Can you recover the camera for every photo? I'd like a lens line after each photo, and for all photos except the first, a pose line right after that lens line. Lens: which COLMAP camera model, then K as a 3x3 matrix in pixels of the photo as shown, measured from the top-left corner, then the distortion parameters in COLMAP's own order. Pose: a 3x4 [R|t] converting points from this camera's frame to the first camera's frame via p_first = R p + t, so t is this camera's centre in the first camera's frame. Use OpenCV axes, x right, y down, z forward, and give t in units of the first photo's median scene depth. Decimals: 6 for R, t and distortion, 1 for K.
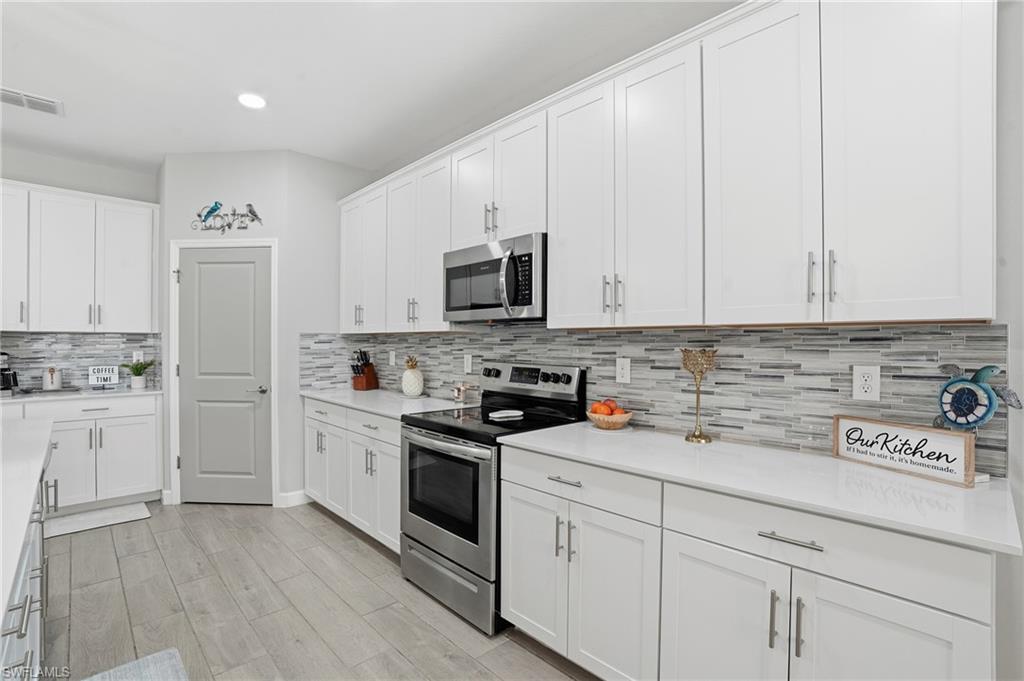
lens RADIAL K [[458.7, 0, 512.0], [0, 458.7, 340.5], [0, 0, 1]] dist [-0.022509, 0.001412]
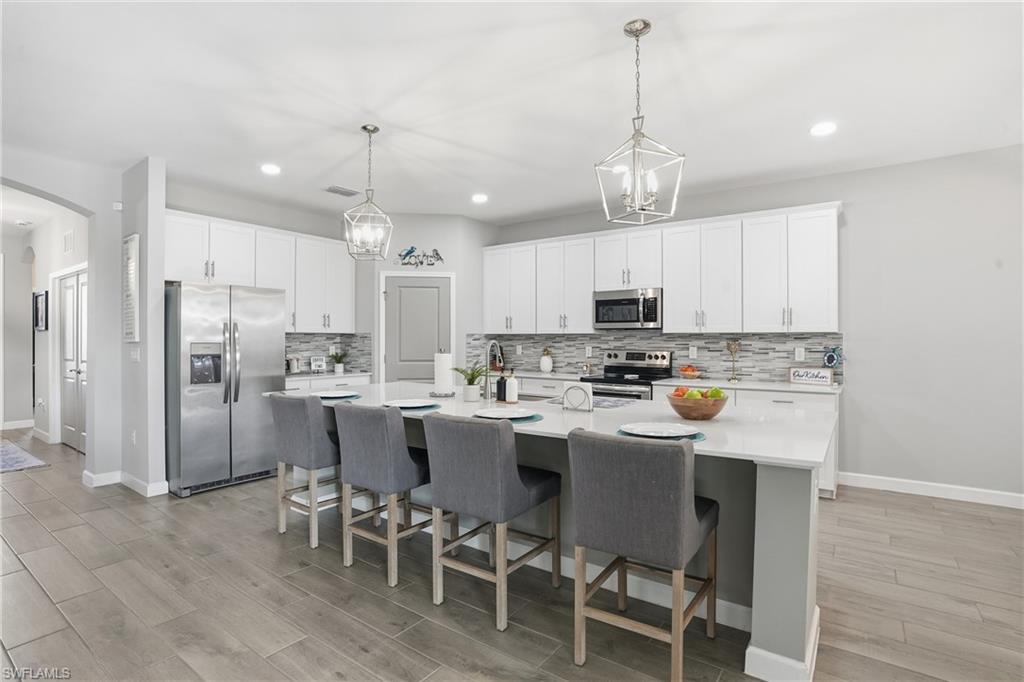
lens RADIAL K [[491.6, 0, 512.0], [0, 491.6, 341.0], [0, 0, 1]] dist [-0.017045, -0.000412]
pose [[0.981906, -0.002379, 0.189352, -0.985574], [0.000861, 0.999967, 0.008098, -0.007229], [-0.189365, -0.007788, 0.981876, -1.041873]]
